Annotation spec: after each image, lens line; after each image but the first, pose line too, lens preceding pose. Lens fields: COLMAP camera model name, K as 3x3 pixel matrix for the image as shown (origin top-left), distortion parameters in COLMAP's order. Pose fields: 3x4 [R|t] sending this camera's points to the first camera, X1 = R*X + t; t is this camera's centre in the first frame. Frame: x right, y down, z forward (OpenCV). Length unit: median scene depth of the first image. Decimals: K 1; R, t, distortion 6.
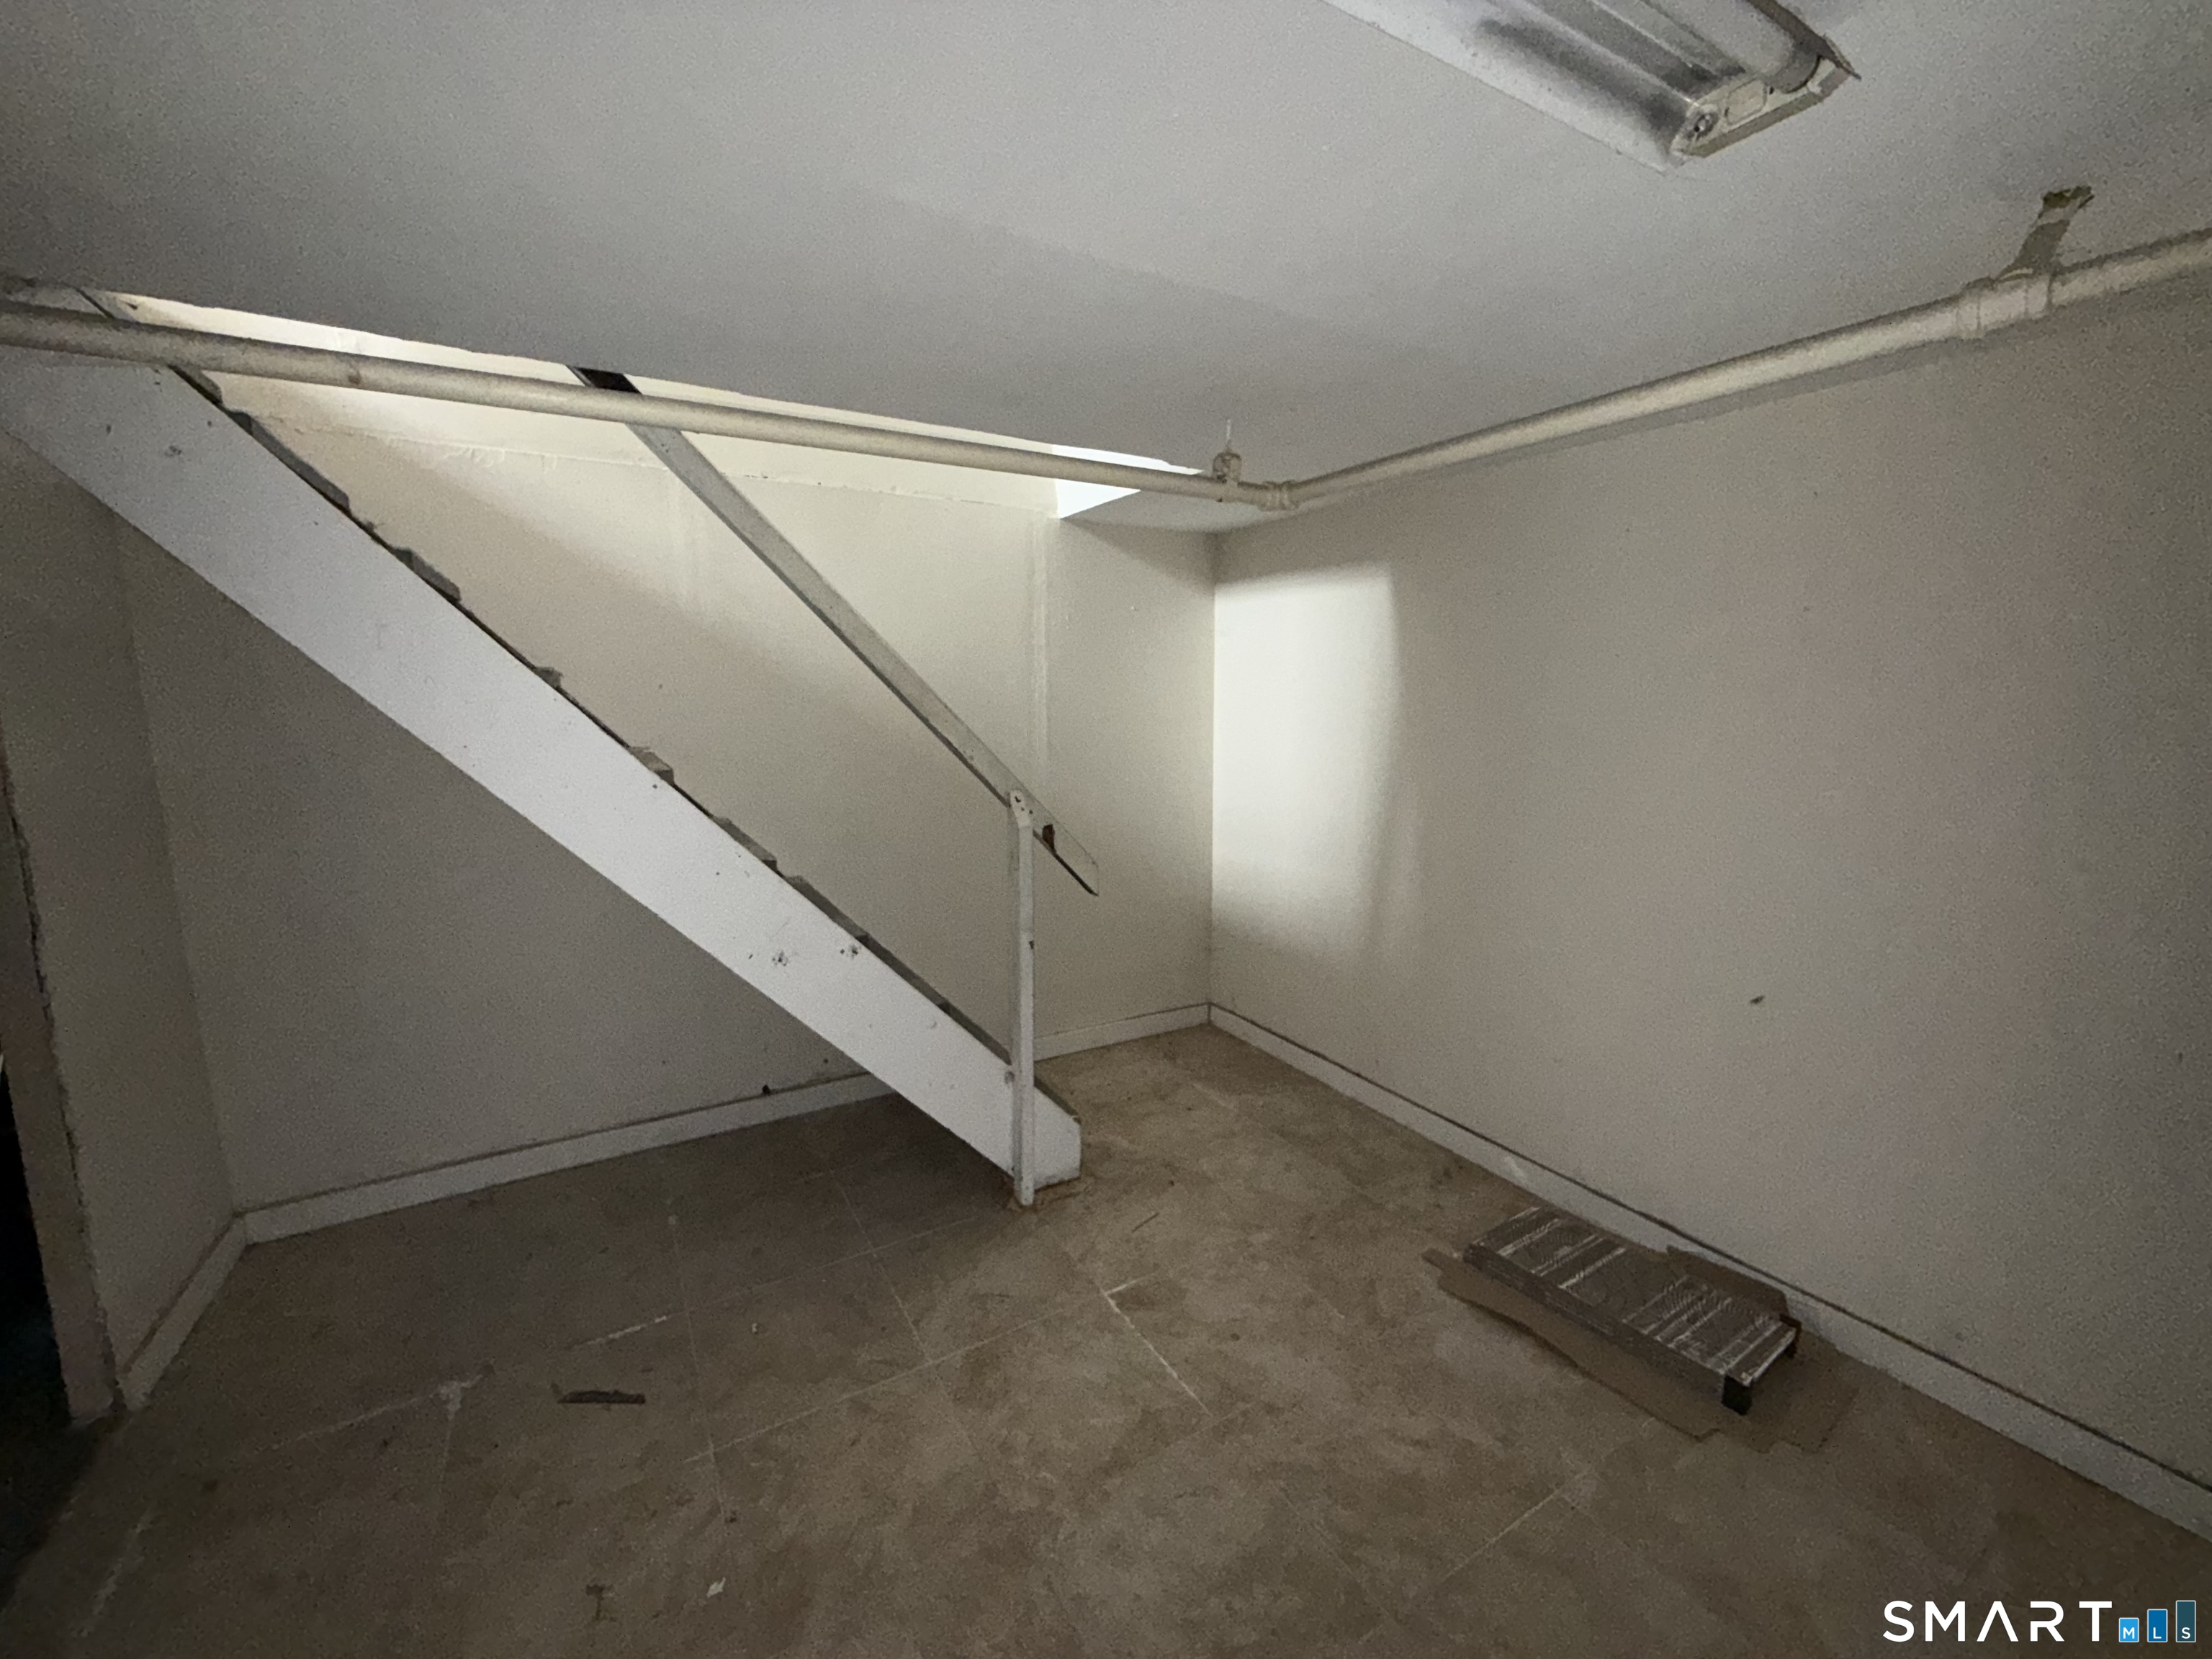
lens RADIAL K [[895.1, 0, 1111.4], [0, 895.1, 827.1], [0, 0, 1]] dist [0.011854, -0.000030]
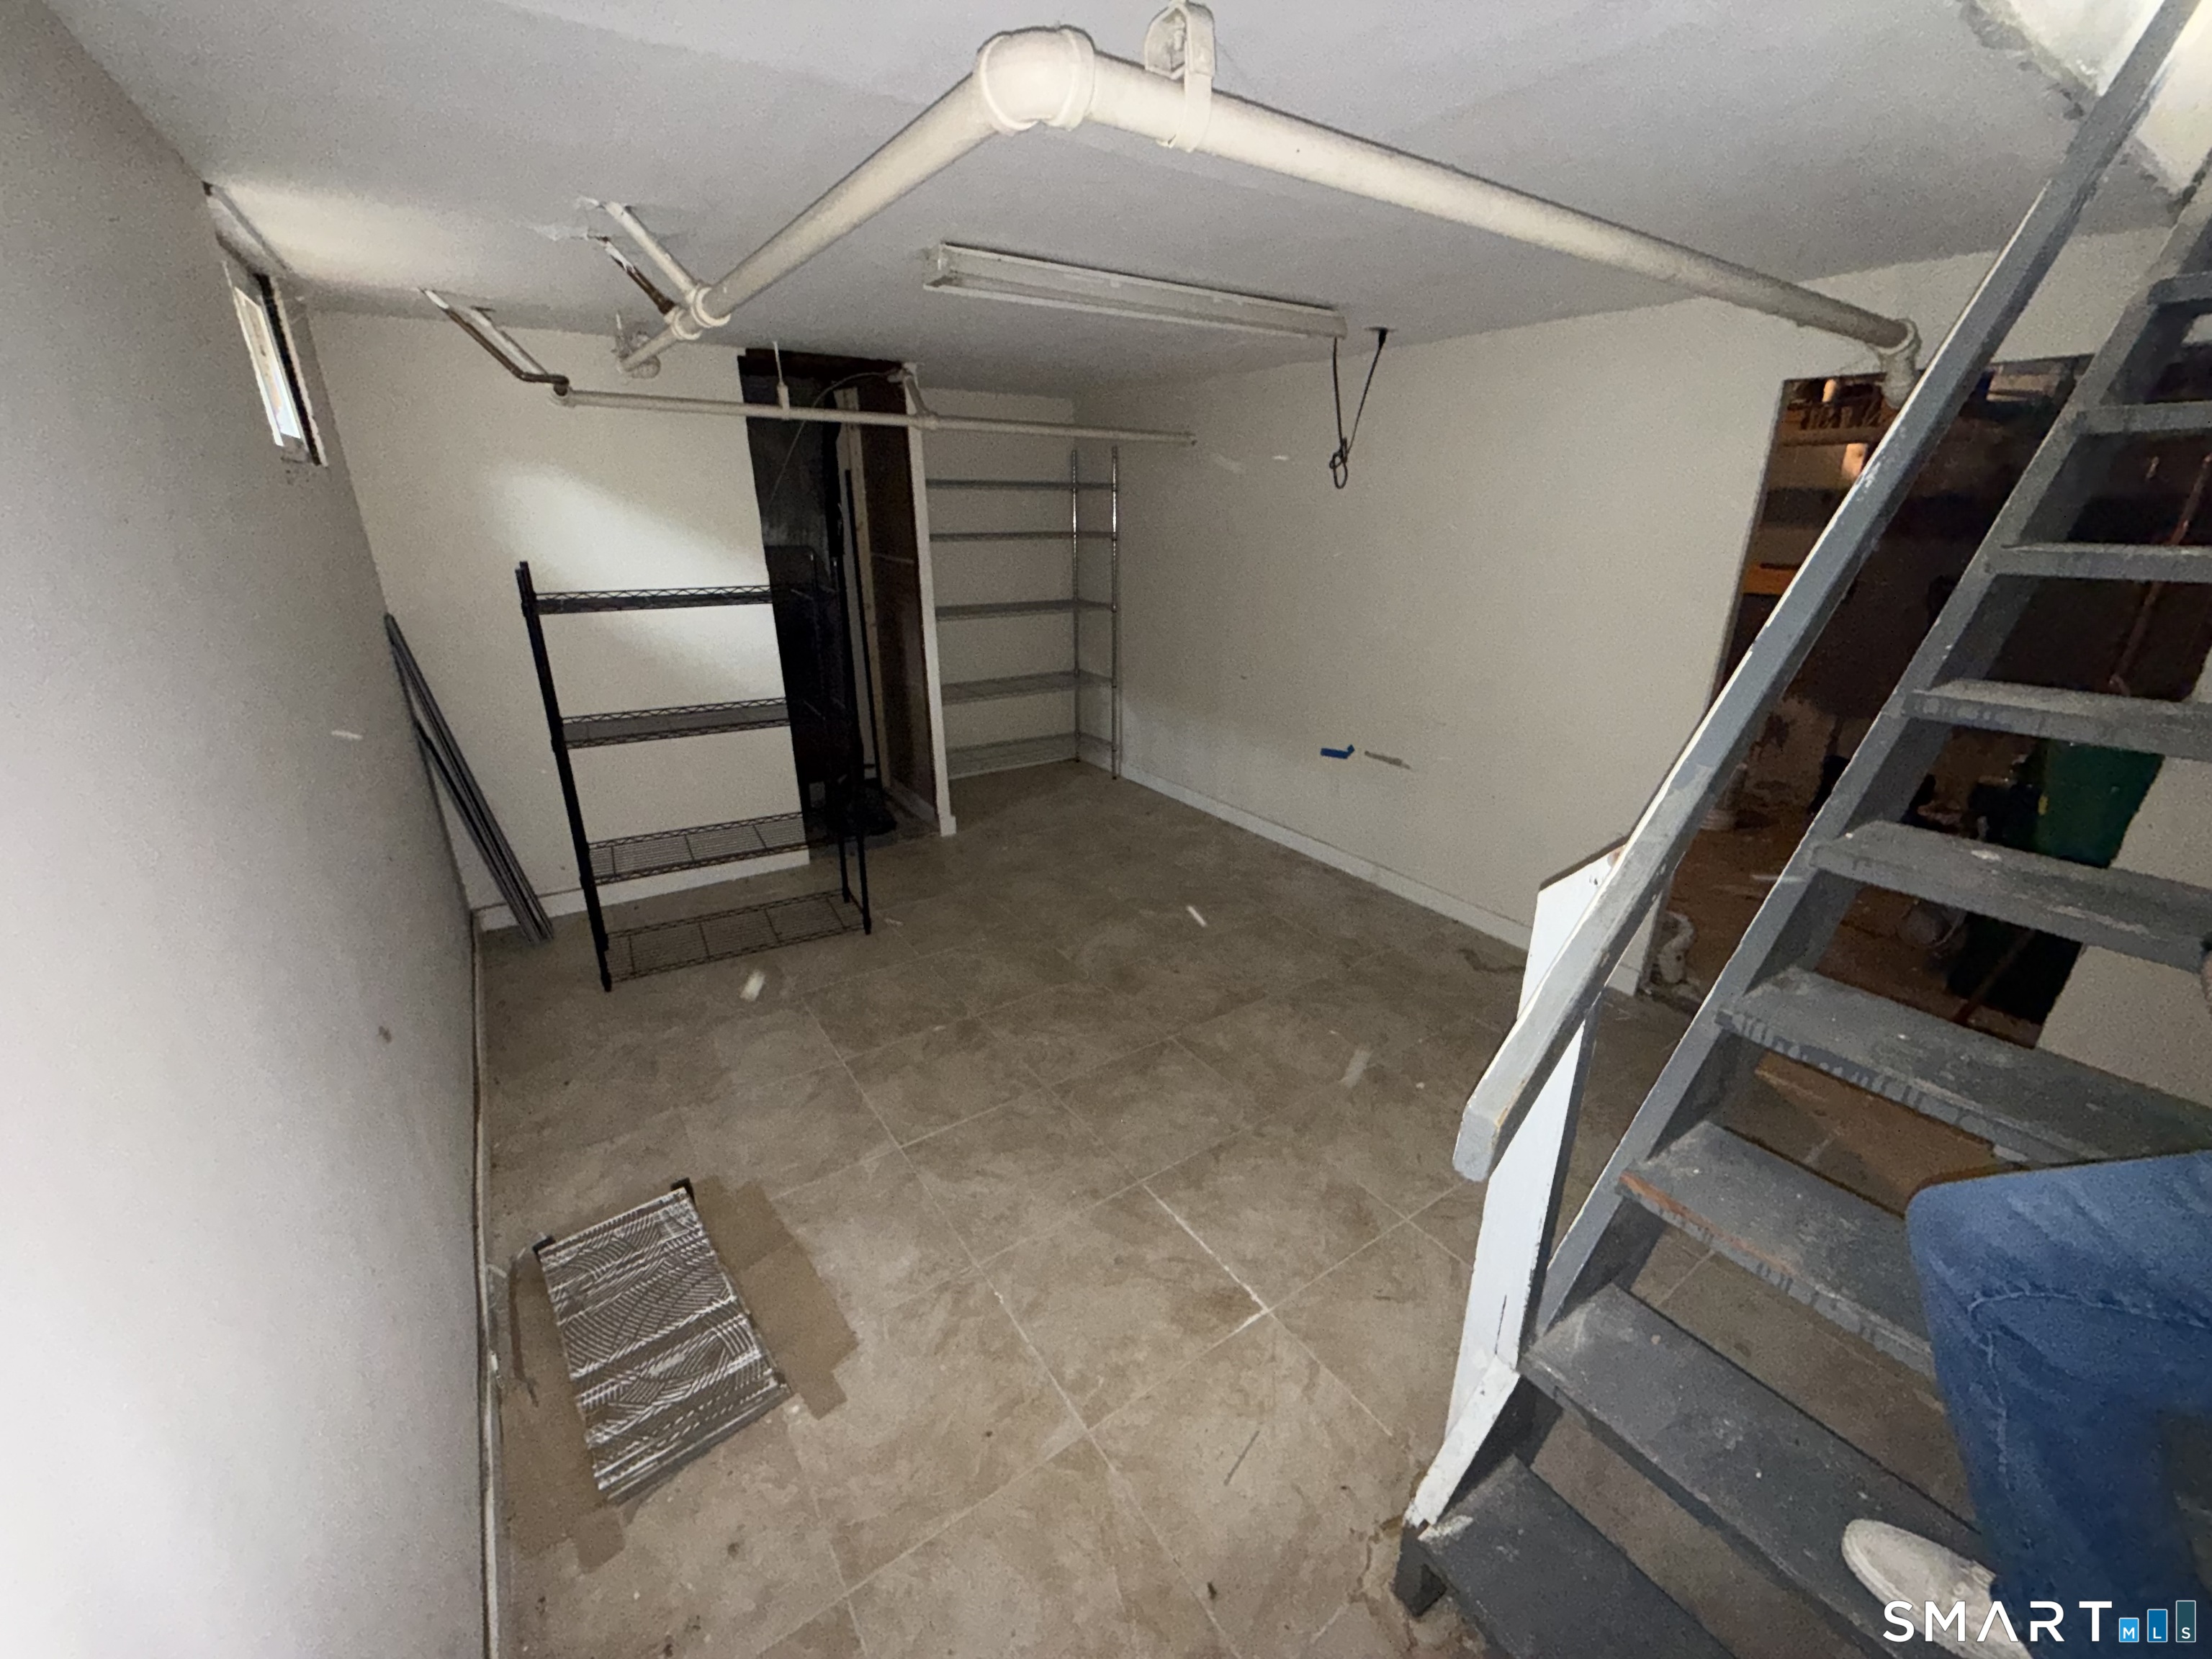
lens RADIAL K [[895.1, 0, 1108.4], [0, 895.1, 825.9], [0, 0, 1]] dist [0.011854, -0.000030]
pose [[-0.998428, 0.010269, -0.055104, 0.191519], [-0.018048, 0.871830, 0.489476, -0.302528], [0.053068, 0.489701, -0.870274, 1.564175]]
